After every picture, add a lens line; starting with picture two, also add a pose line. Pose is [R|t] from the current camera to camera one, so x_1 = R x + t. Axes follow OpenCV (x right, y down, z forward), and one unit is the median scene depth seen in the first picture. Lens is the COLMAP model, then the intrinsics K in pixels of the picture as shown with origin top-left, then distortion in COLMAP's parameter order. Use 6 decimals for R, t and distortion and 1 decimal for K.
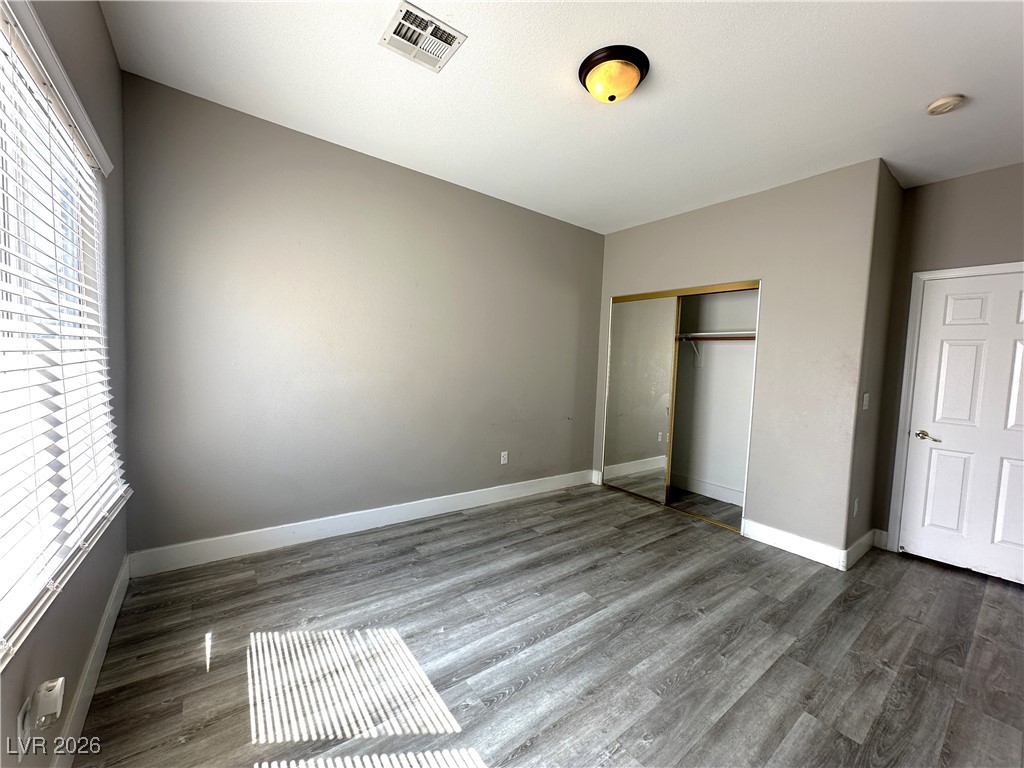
lens RADIAL K [[409.7, 0, 515.2], [0, 409.7, 385.7], [0, 0, 1]] dist [-0.002487, 0.001130]
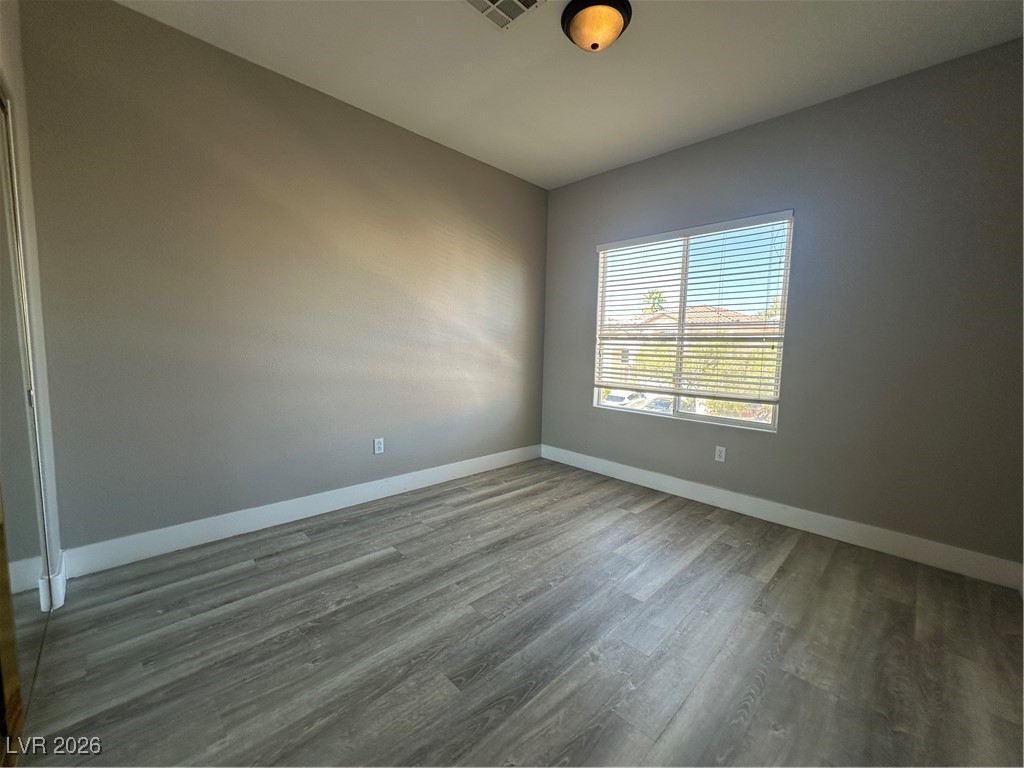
lens RADIAL K [[409.7, 0, 511.1], [0, 409.7, 387.1], [0, 0, 1]] dist [-0.002487, 0.001130]
pose [[0.992674, -0.033910, 0.115967, -0.002433], [0.029302, 0.998721, 0.041216, 0.037365], [-0.117217, -0.037516, 0.992398, 0.315233]]
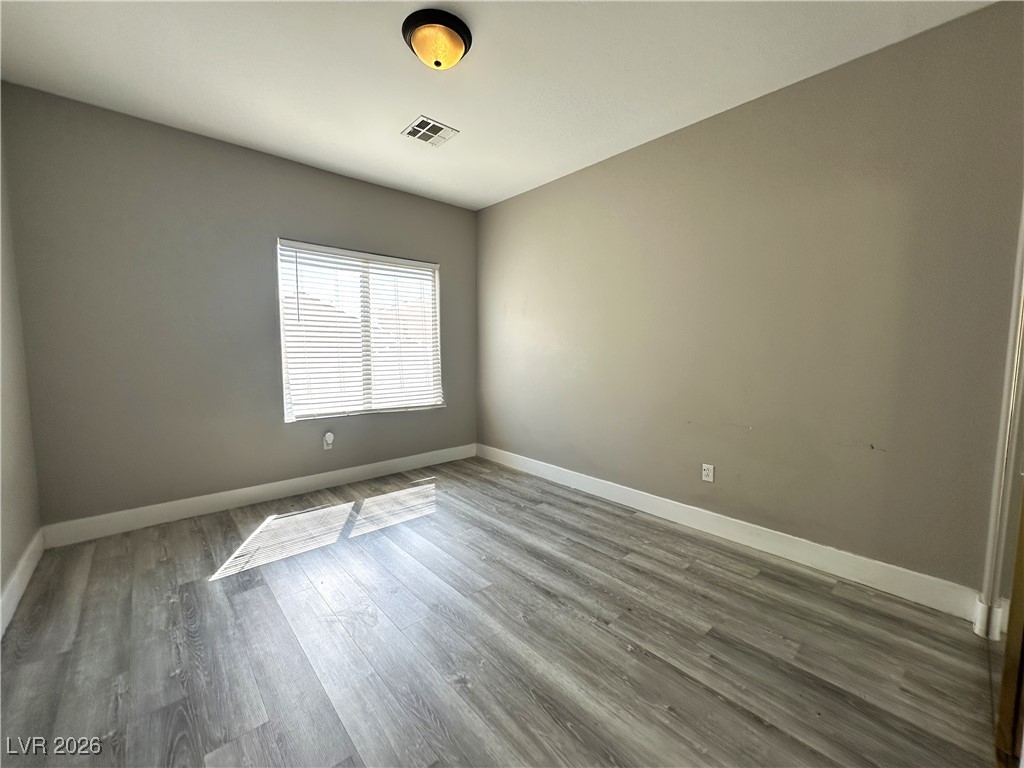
lens RADIAL K [[409.7, 0, 512.0], [0, 409.7, 382.5], [0, 0, 1]] dist [-0.002487, 0.001130]
pose [[0.074084, 0.036749, -0.996575, 0.875748], [-0.062111, 0.997551, 0.032168, 0.019856], [0.995316, 0.059515, 0.076185, 0.780695]]
